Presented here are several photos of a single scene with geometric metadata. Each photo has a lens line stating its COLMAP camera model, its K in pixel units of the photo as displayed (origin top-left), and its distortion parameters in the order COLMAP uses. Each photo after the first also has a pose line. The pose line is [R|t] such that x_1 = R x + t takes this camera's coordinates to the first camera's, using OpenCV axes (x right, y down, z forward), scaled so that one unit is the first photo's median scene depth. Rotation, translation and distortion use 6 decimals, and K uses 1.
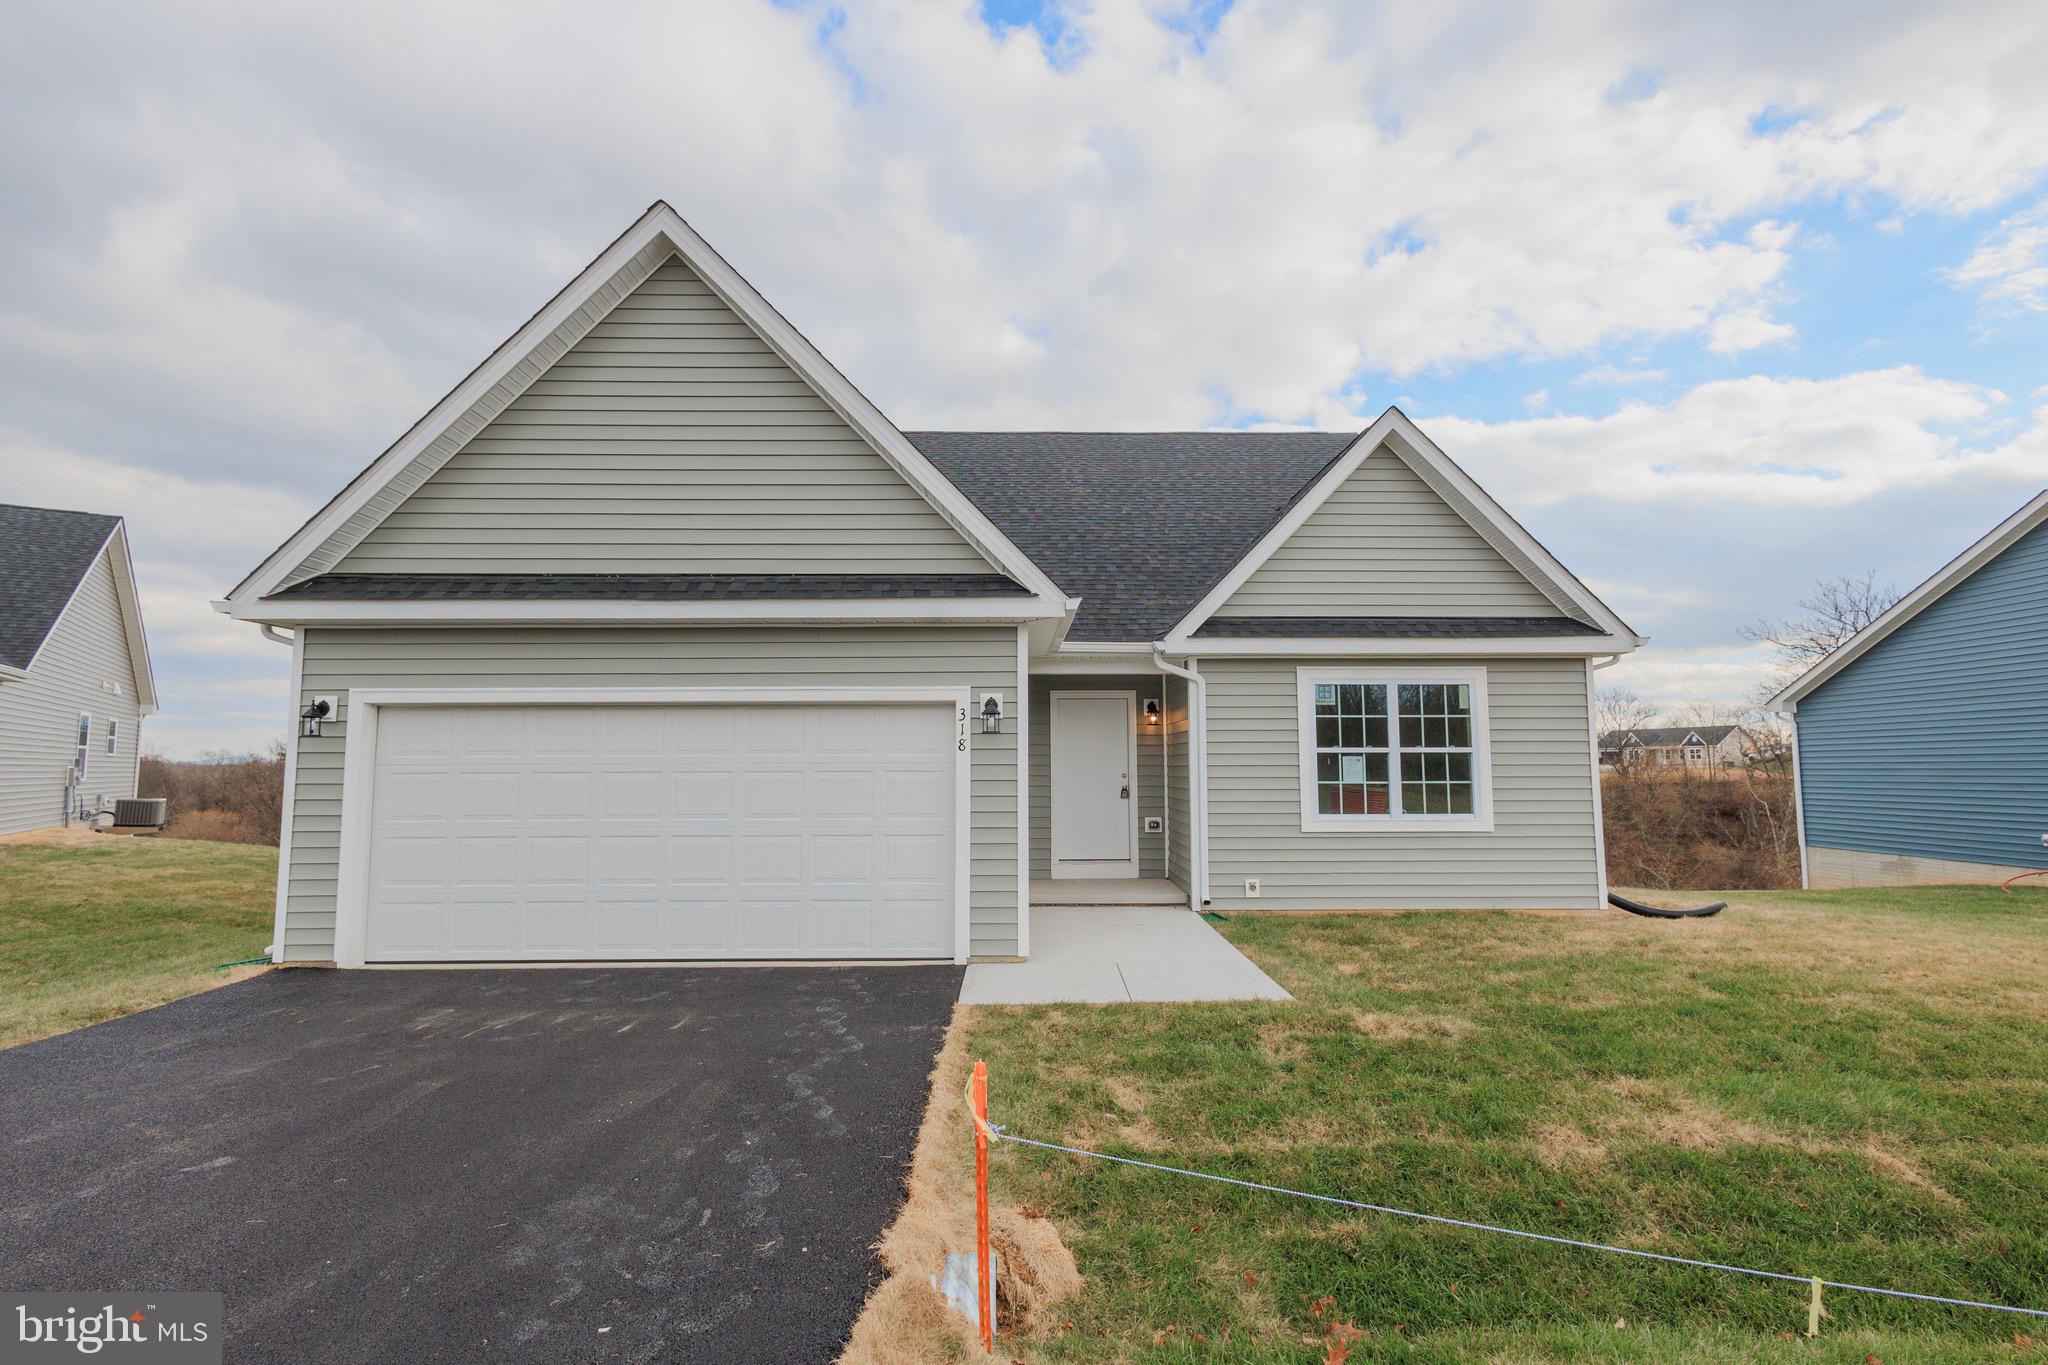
lens RADIAL K [[958.0, 0, 1023.5], [0, 958.0, 681.0], [0, 0, 1]] dist [0.015252, -0.006109]
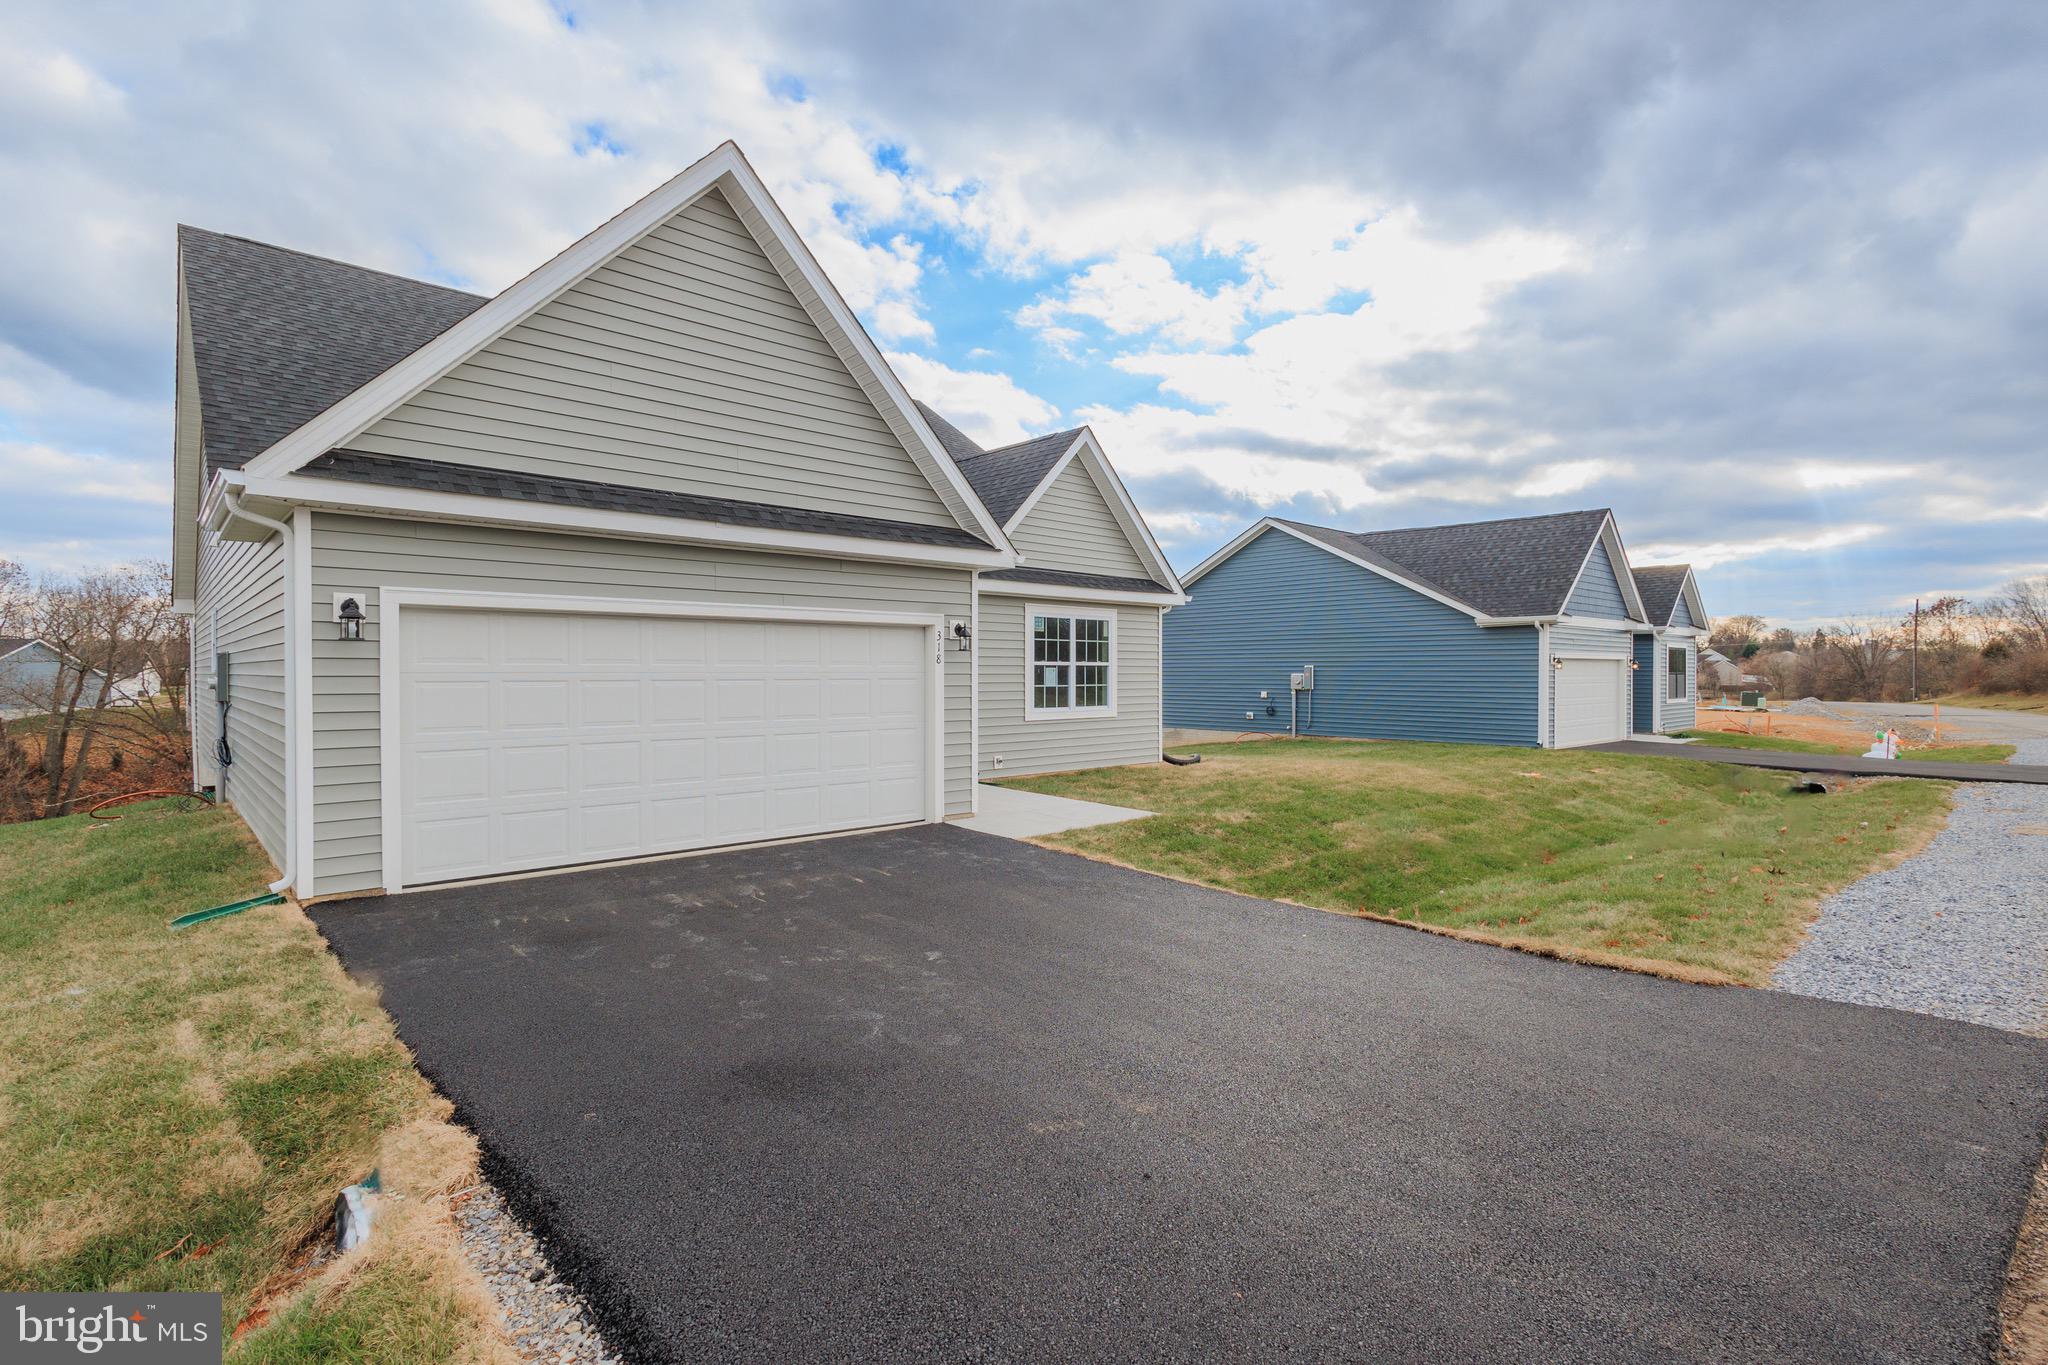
lens RADIAL K [[958.0, 0, 1018.9], [0, 958.0, 677.9], [0, 0, 1]] dist [0.015252, -0.006109]
pose [[0.748034, -0.001455, 0.663659, -0.660411], [-0.060837, 0.995637, 0.070754, -0.005136], [-0.660866, -0.093302, 0.744681, -0.038737]]
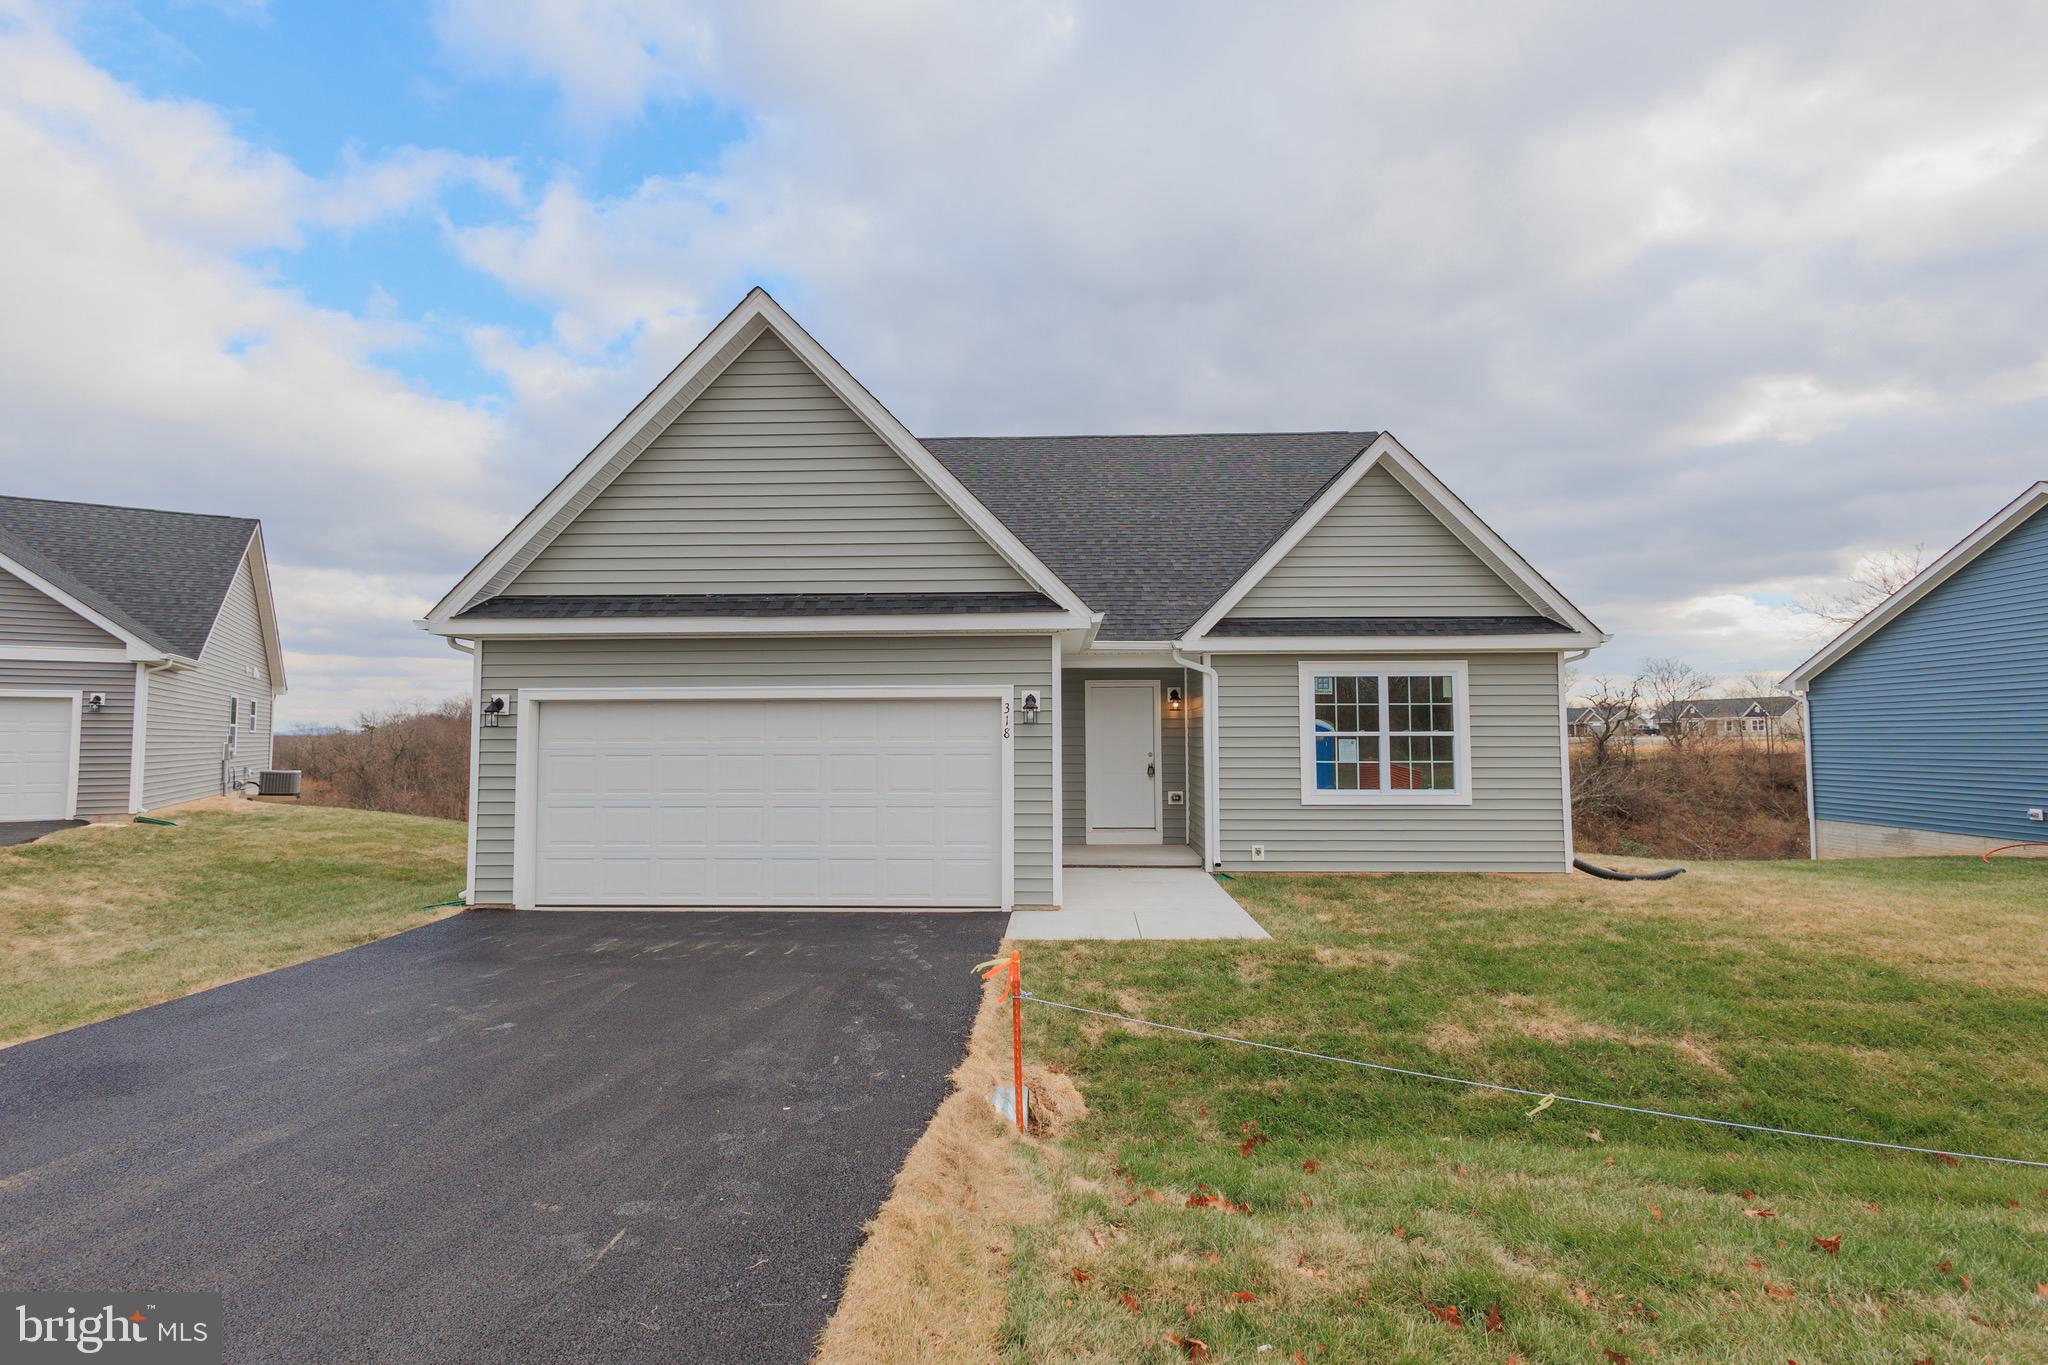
lens RADIAL K [[954.4, 0, 1023.3], [0, 954.4, 681.3], [0, 0, 1]] dist [0.011377, 0.000027]
pose [[0.998711, -0.003406, -0.050645, 0.014422], [0.004949, 0.999527, 0.030366, -0.027941], [0.050517, -0.030578, 0.998255, -0.161487]]
